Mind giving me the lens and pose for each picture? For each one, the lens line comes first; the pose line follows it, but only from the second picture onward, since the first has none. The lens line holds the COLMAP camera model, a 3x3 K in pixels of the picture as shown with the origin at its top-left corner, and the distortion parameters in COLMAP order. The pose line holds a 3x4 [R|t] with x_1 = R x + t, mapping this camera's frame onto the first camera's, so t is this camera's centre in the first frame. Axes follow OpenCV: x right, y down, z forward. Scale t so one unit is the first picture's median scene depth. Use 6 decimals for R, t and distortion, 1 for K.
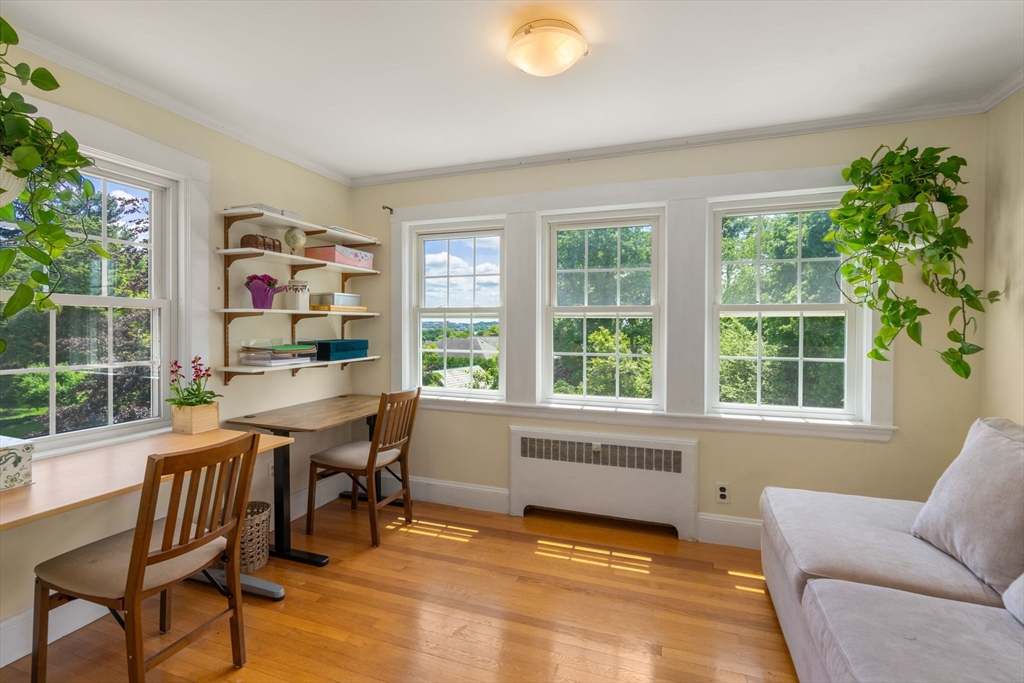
lens RADIAL K [[471.6, 0, 512.4], [0, 471.6, 334.7], [0, 0, 1]] dist [-0.005044, -0.000630]
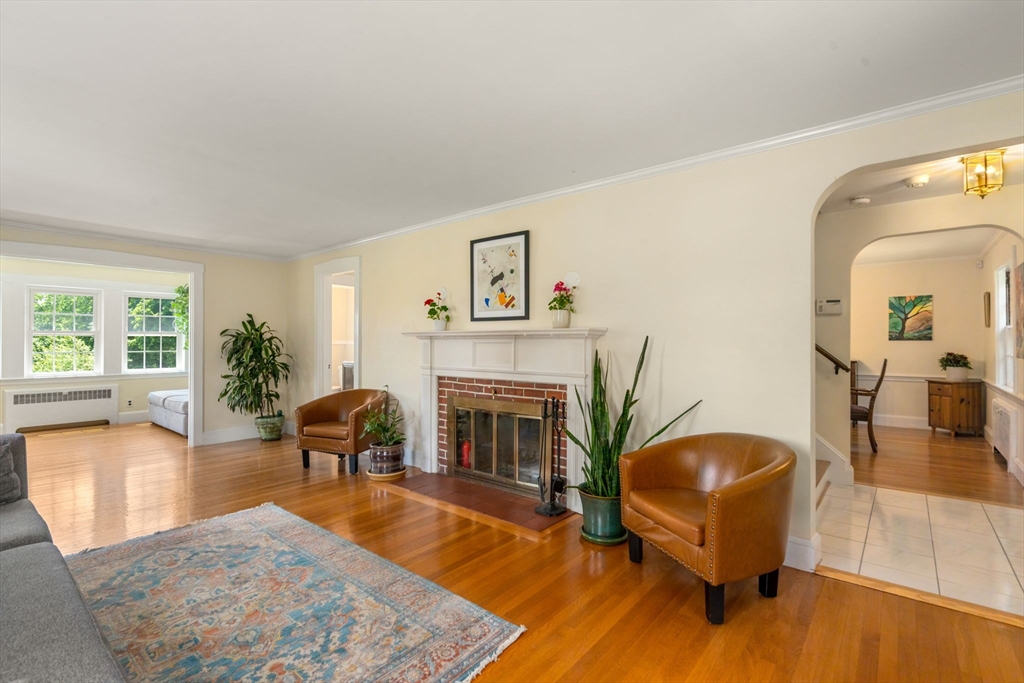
lens RADIAL K [[471.6, 0, 511.9], [0, 471.6, 340.8], [0, 0, 1]] dist [-0.005044, -0.000630]
pose [[0.346385, 0.002709, 0.938089, -1.245057], [0.015588, 0.999841, -0.008643, 0.044123], [-0.937963, 0.017617, 0.346287, -1.864744]]
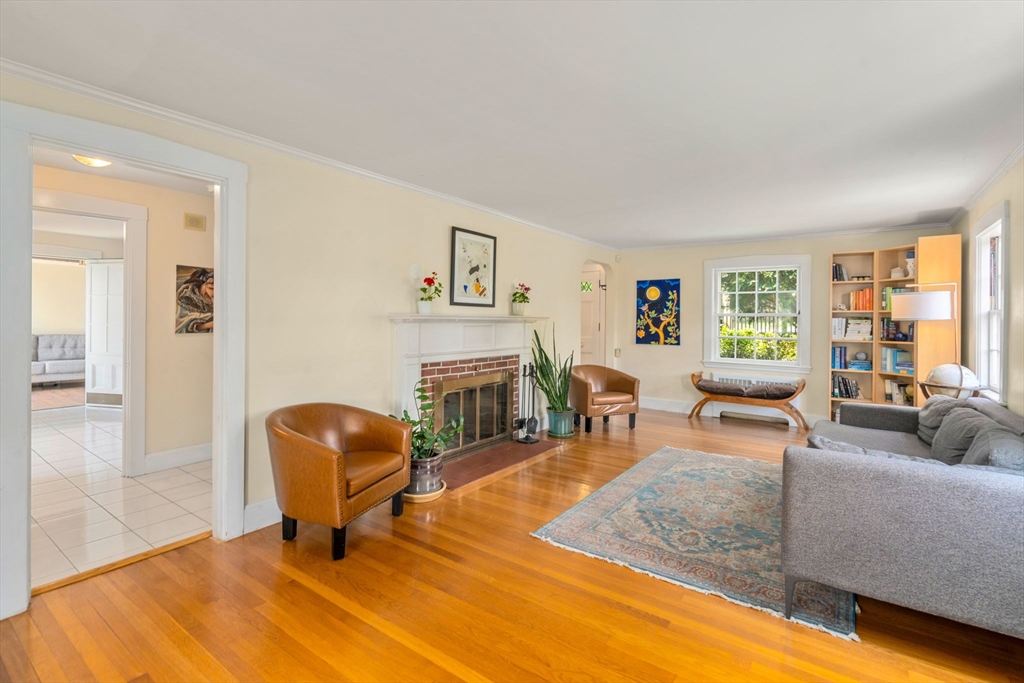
lens RADIAL K [[471.6, 0, 513.1], [0, 471.6, 320.5], [0, 0, 1]] dist [-0.005044, -0.000630]
pose [[-0.959761, -0.013537, 0.280491, 1.090069], [-0.007923, 0.999745, 0.021140, -0.149361], [-0.280705, 0.018067, -0.959624, 4.633733]]
